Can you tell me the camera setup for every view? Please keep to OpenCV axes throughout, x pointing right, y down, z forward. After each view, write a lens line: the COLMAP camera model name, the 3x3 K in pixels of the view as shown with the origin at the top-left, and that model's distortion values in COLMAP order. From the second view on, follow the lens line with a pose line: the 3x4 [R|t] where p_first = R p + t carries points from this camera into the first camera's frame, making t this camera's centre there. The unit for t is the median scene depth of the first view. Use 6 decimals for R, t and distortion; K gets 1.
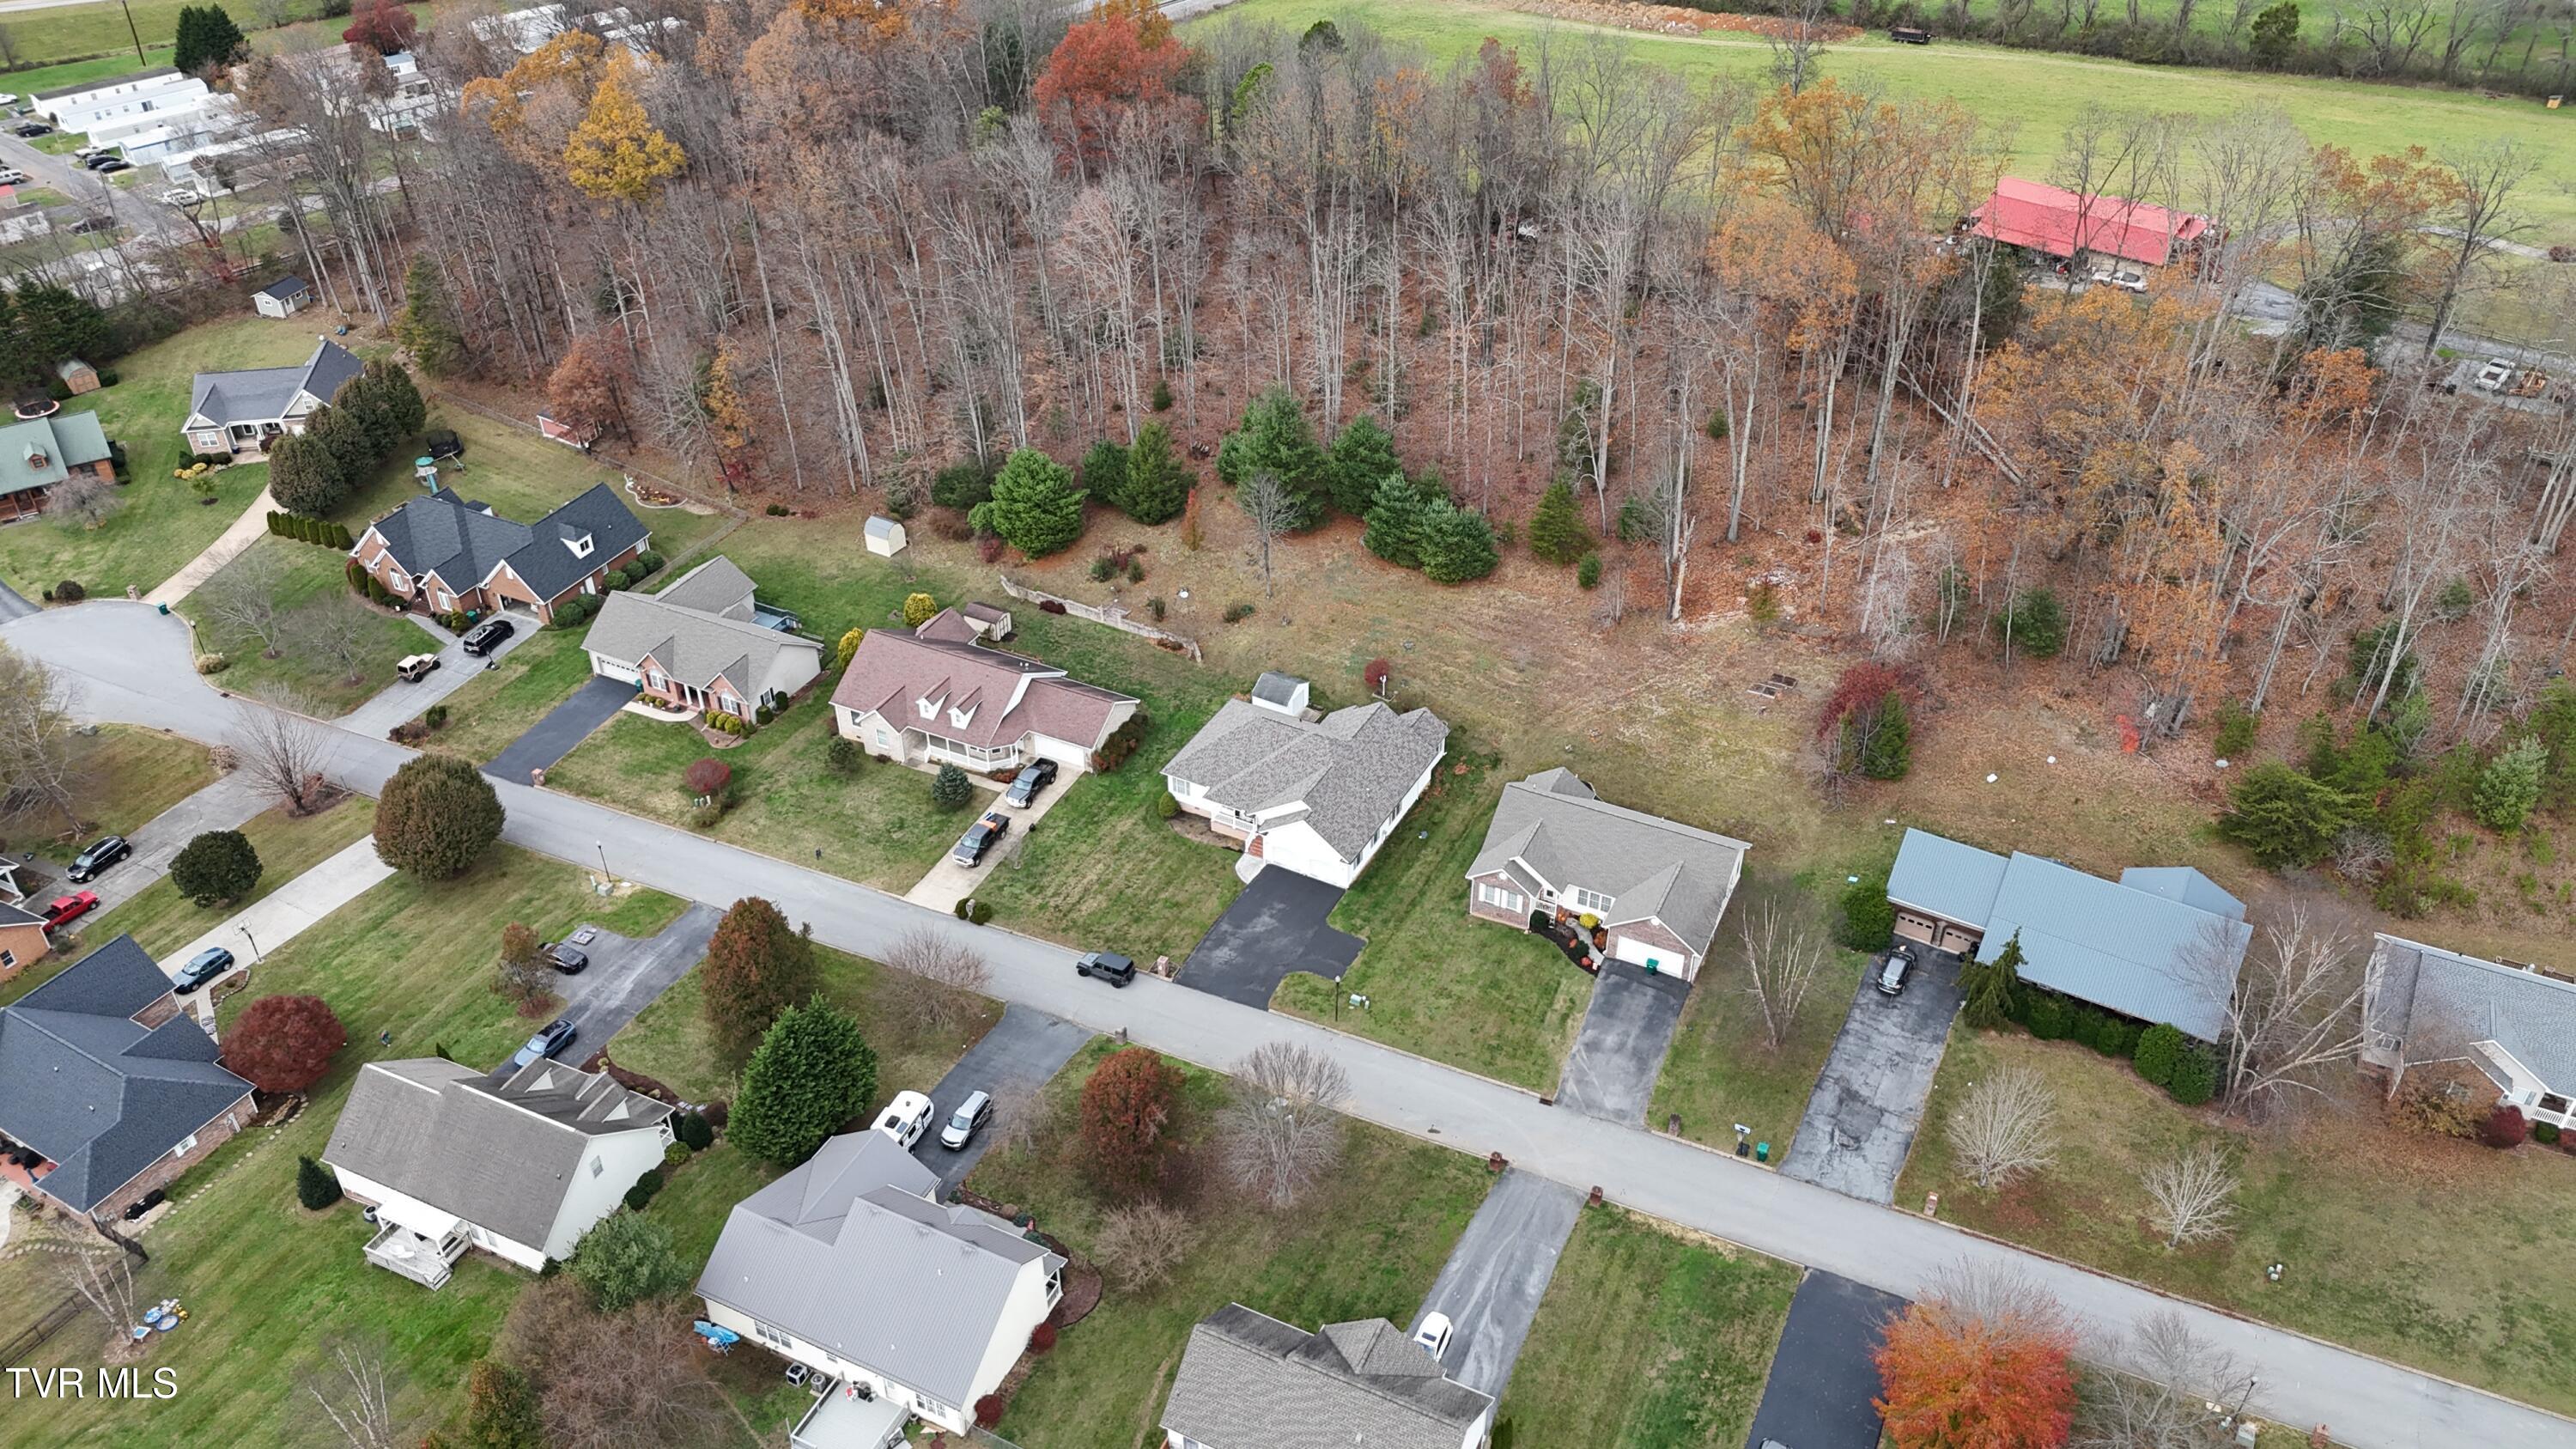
lens RADIAL K [[1893.8, 0, 1299.8], [0, 1893.8, 714.7], [0, 0, 1]] dist [0.071706, -0.069715]
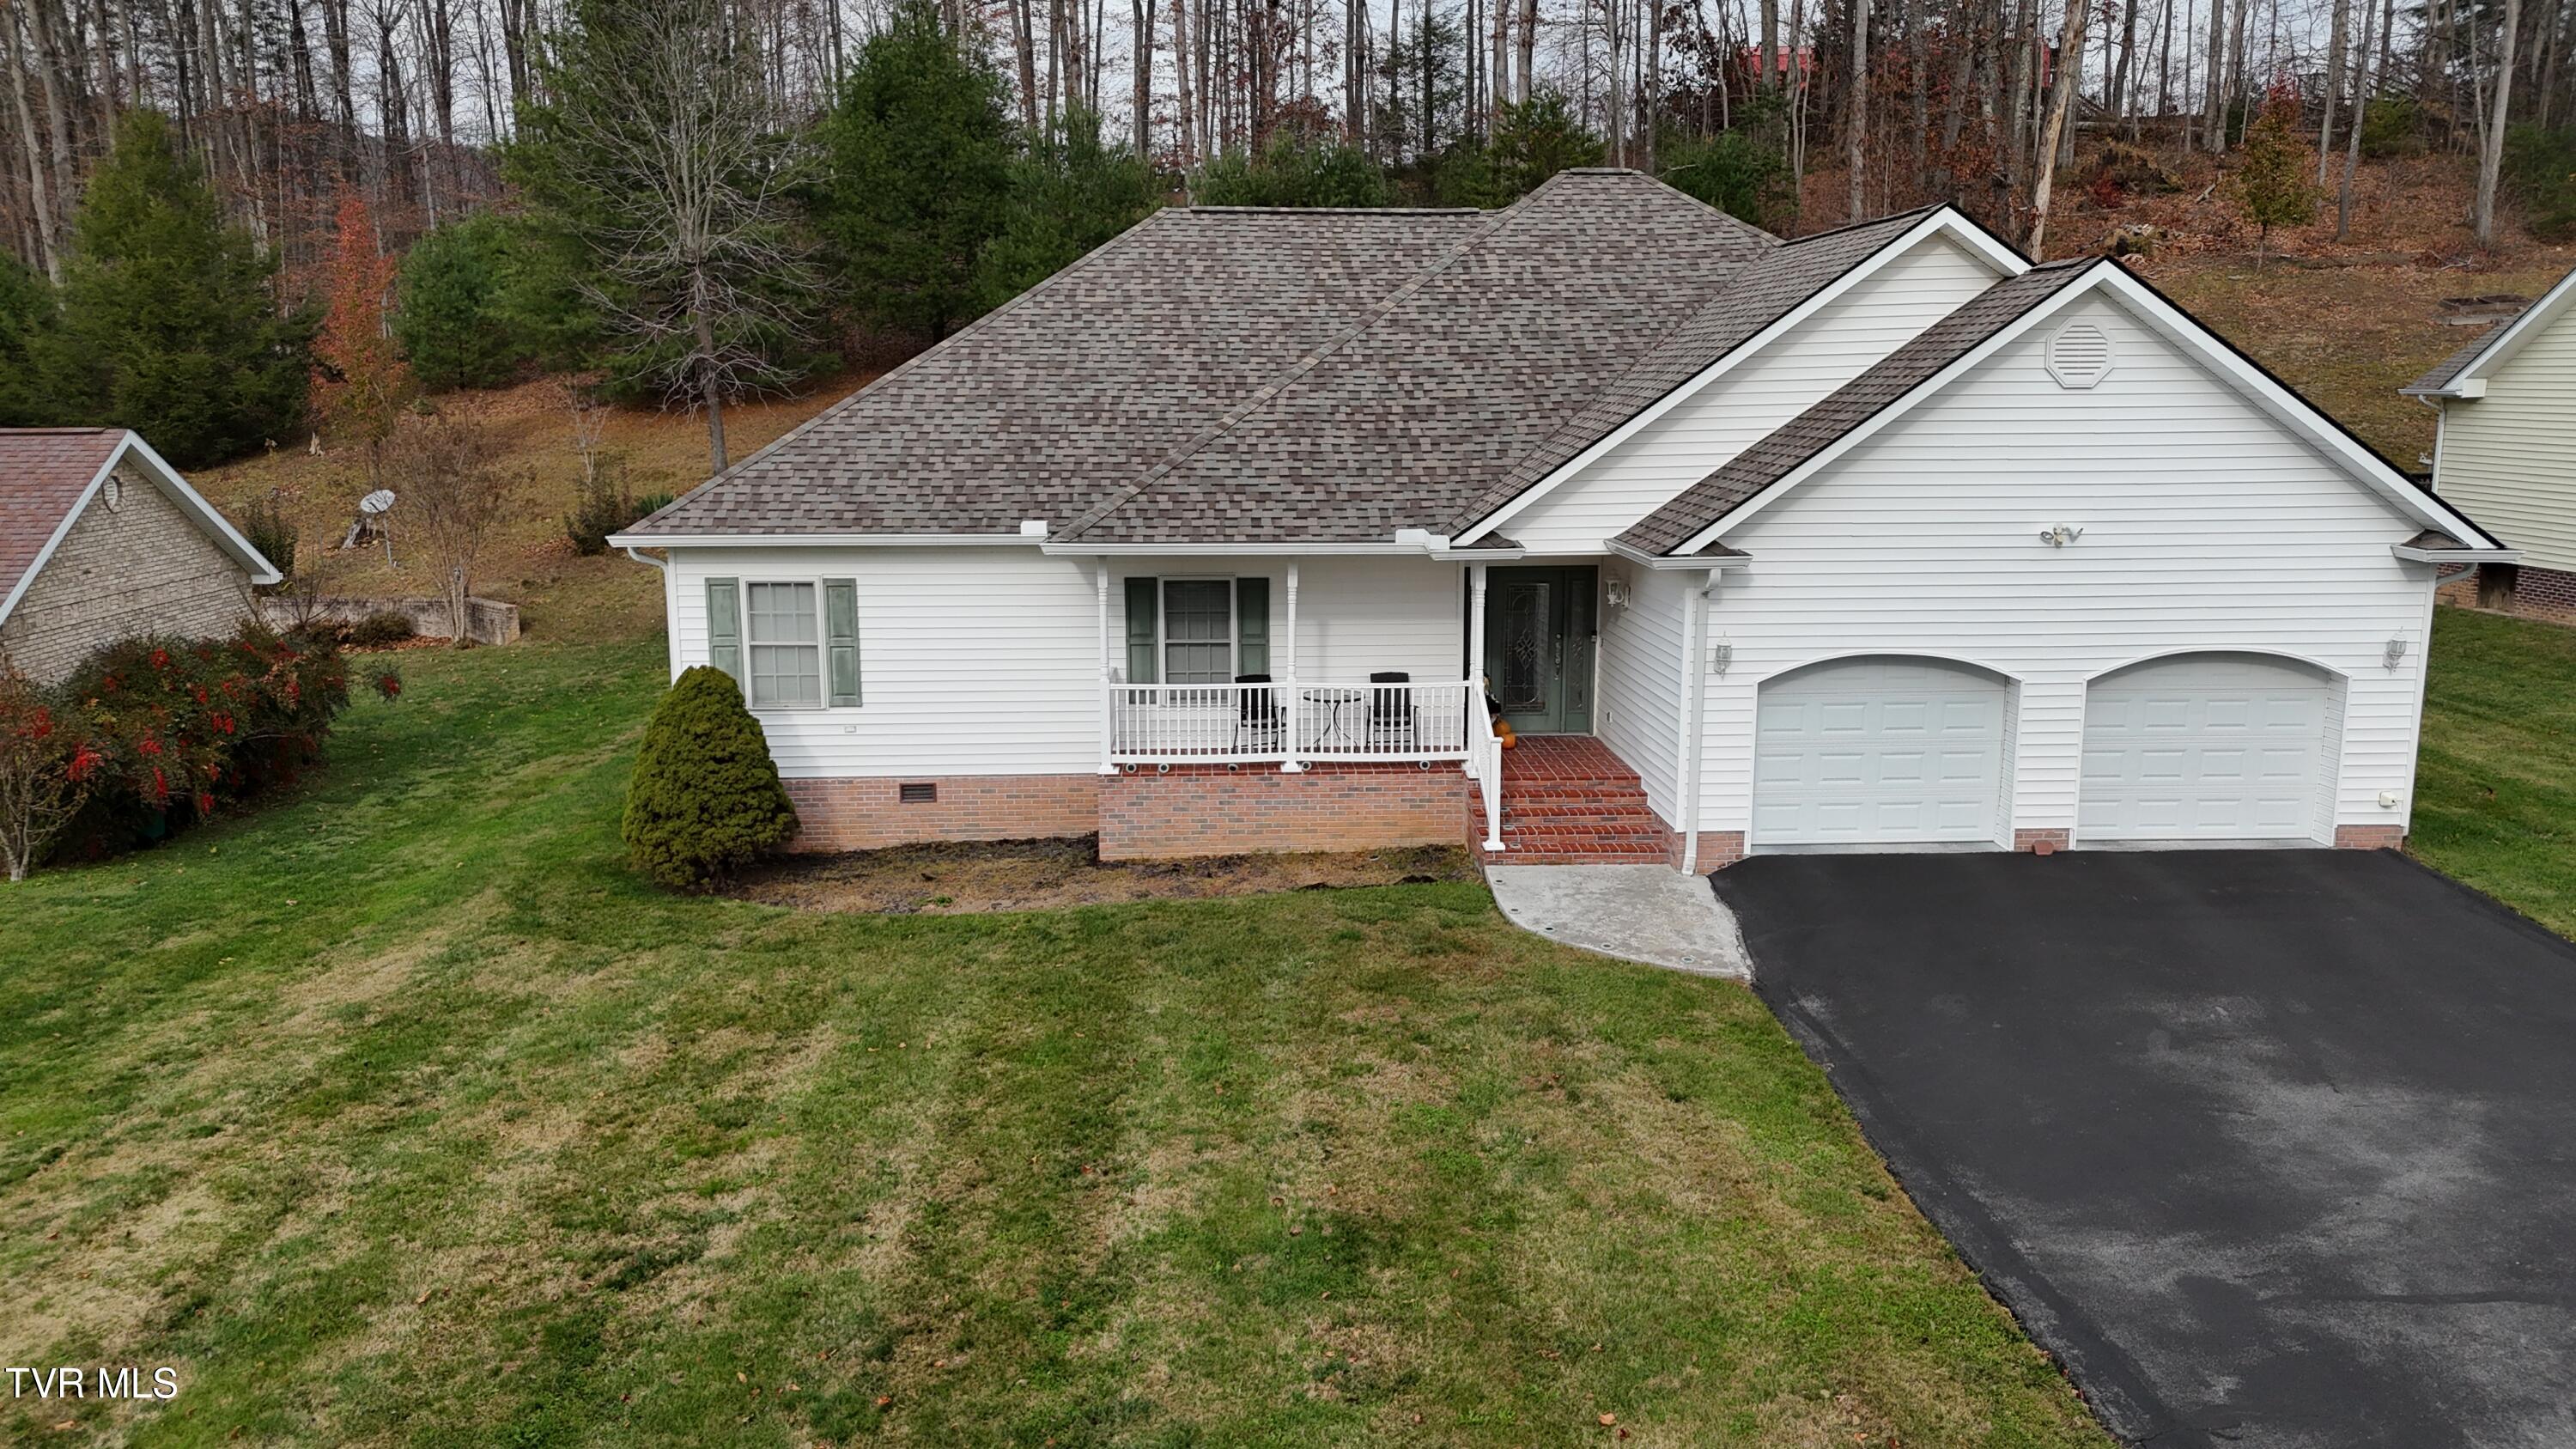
lens RADIAL K [[1893.8, 0, 1293.0], [0, 1893.8, 726.0], [0, 0, 1]] dist [0.071706, -0.069715]
pose [[0.860116, -0.097421, 0.500709, -0.105235], [0.299106, 0.891456, -0.340356, 0.106056], [-0.413202, 0.442511, 0.795895, 0.913741]]
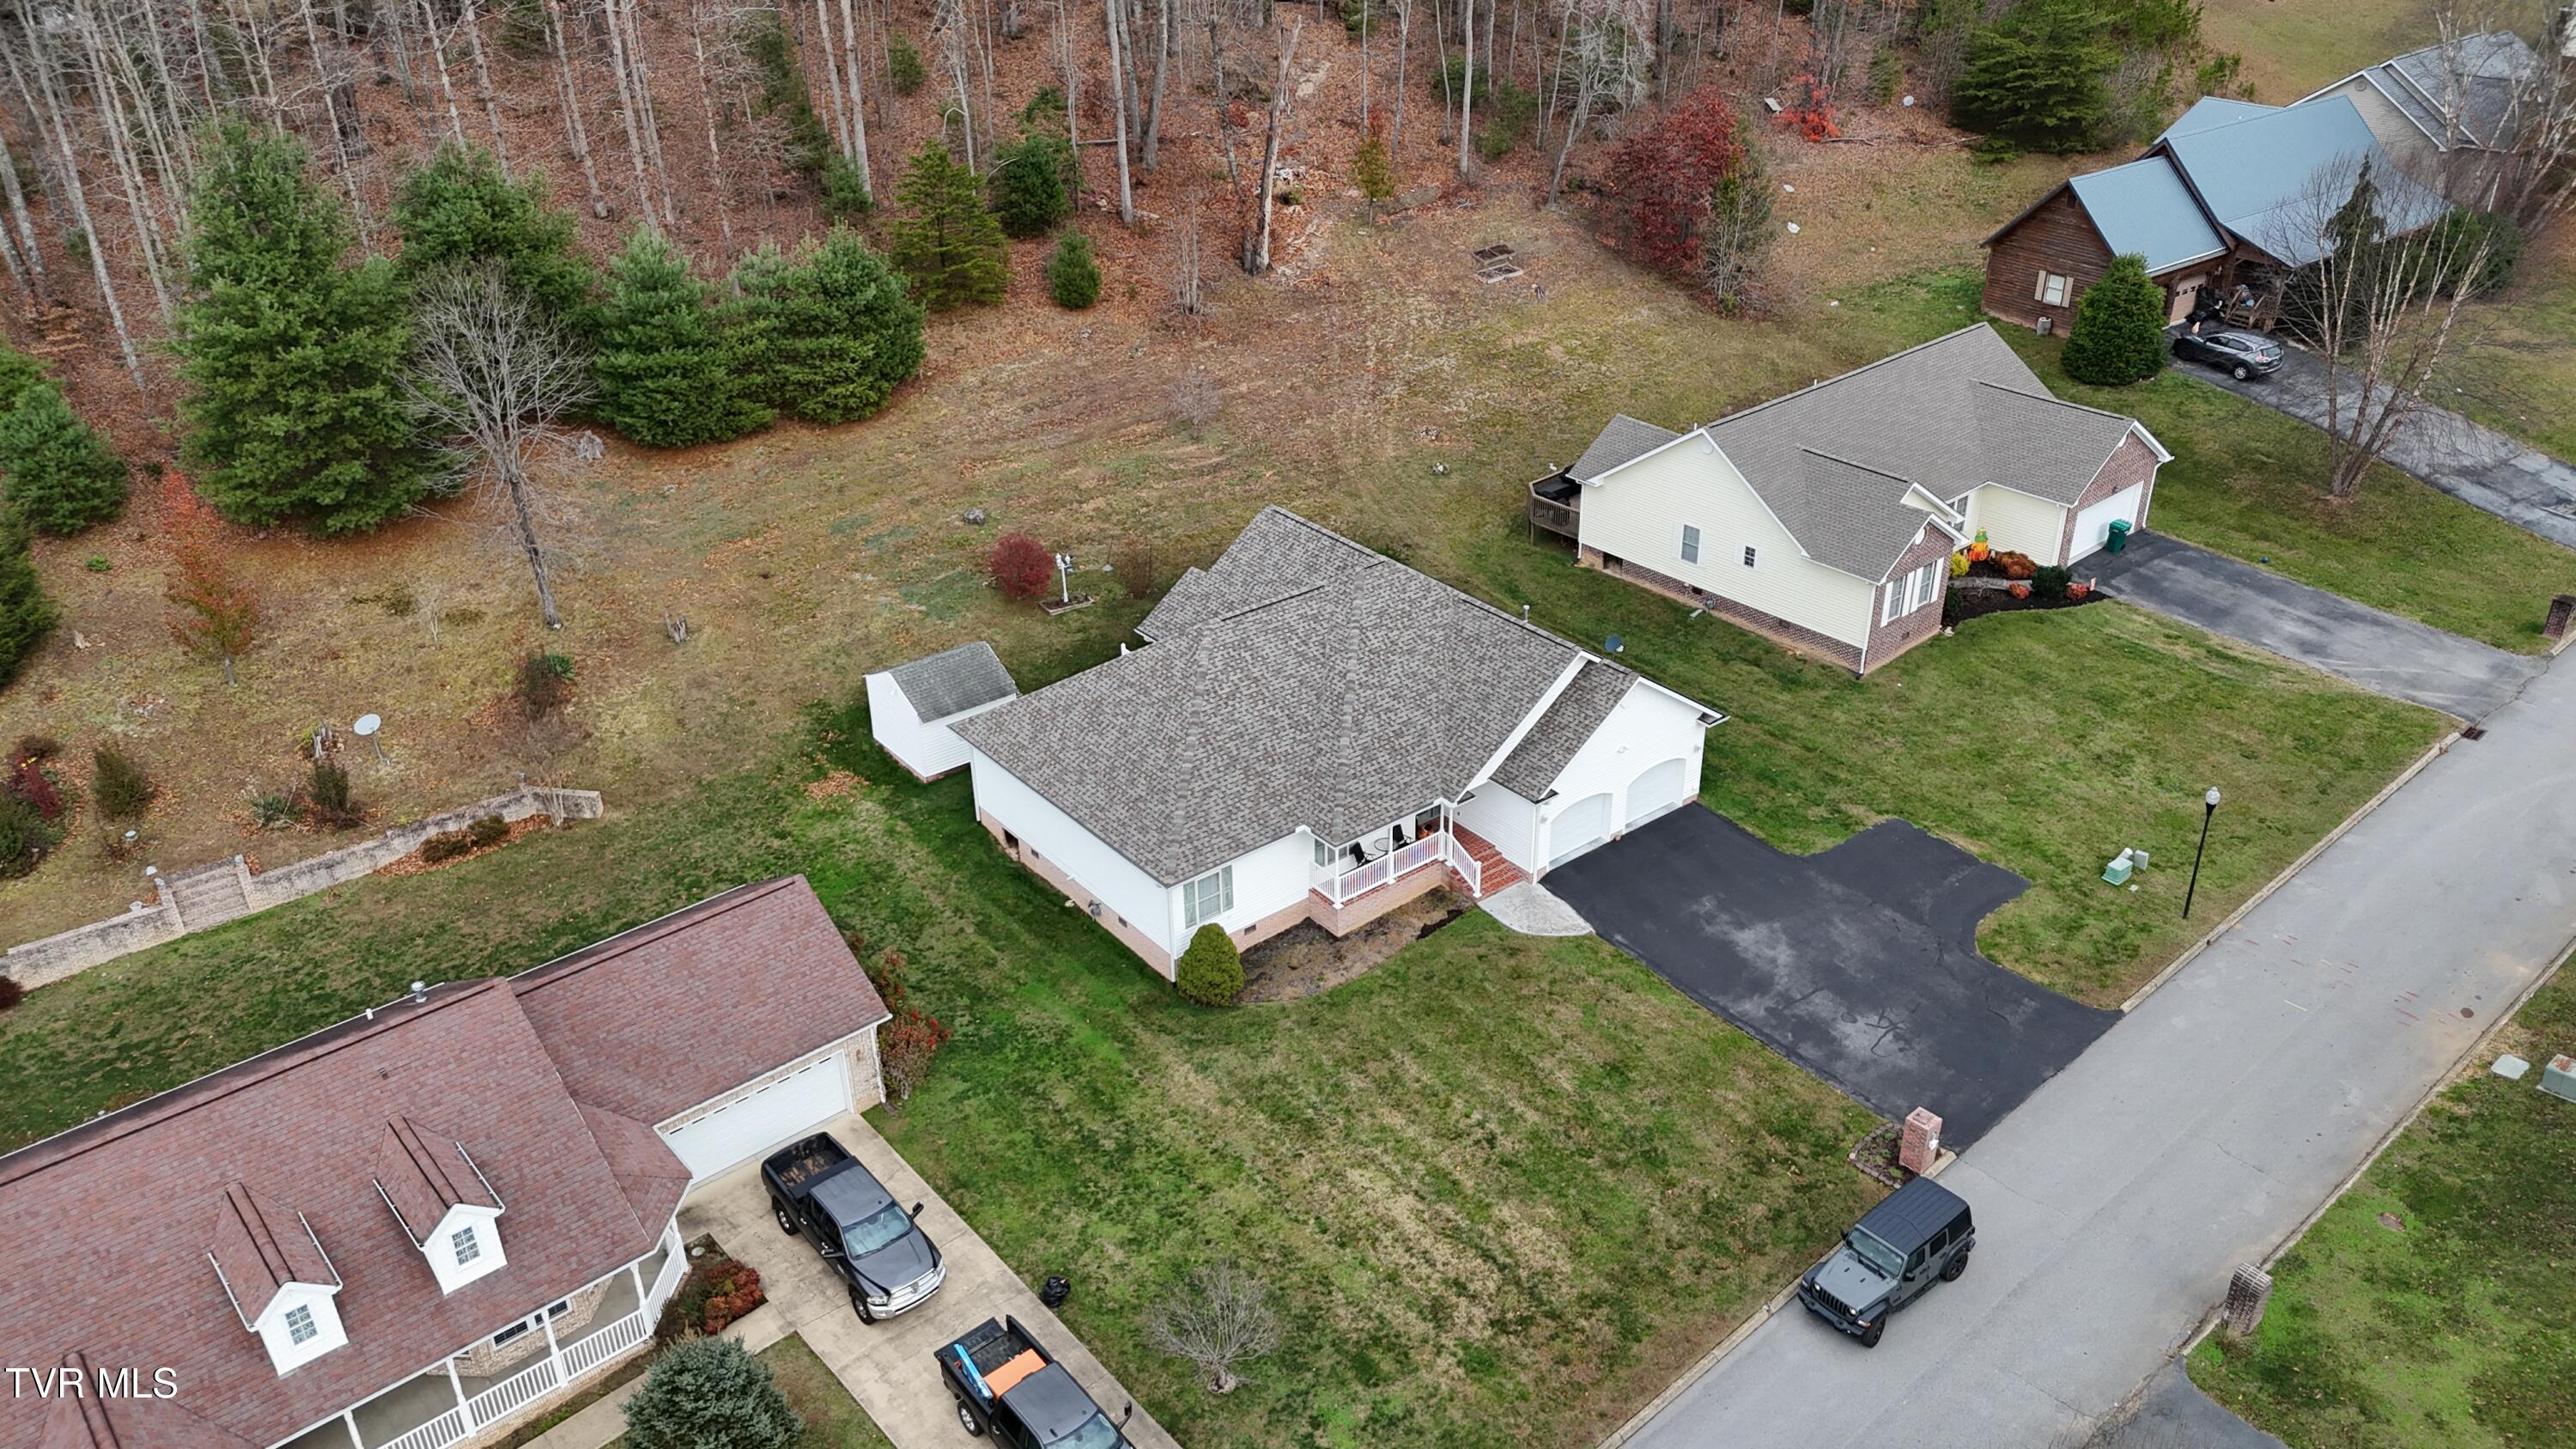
lens RADIAL K [[1893.8, 0, 1299.4], [0, 1893.8, 719.8], [0, 0, 1]] dist [0.071706, -0.069715]
pose [[0.401560, -0.446147, 0.799814, -0.328223], [0.543351, 0.819073, 0.184092, -0.043874], [-0.737238, 0.360656, 0.571321, 0.814363]]
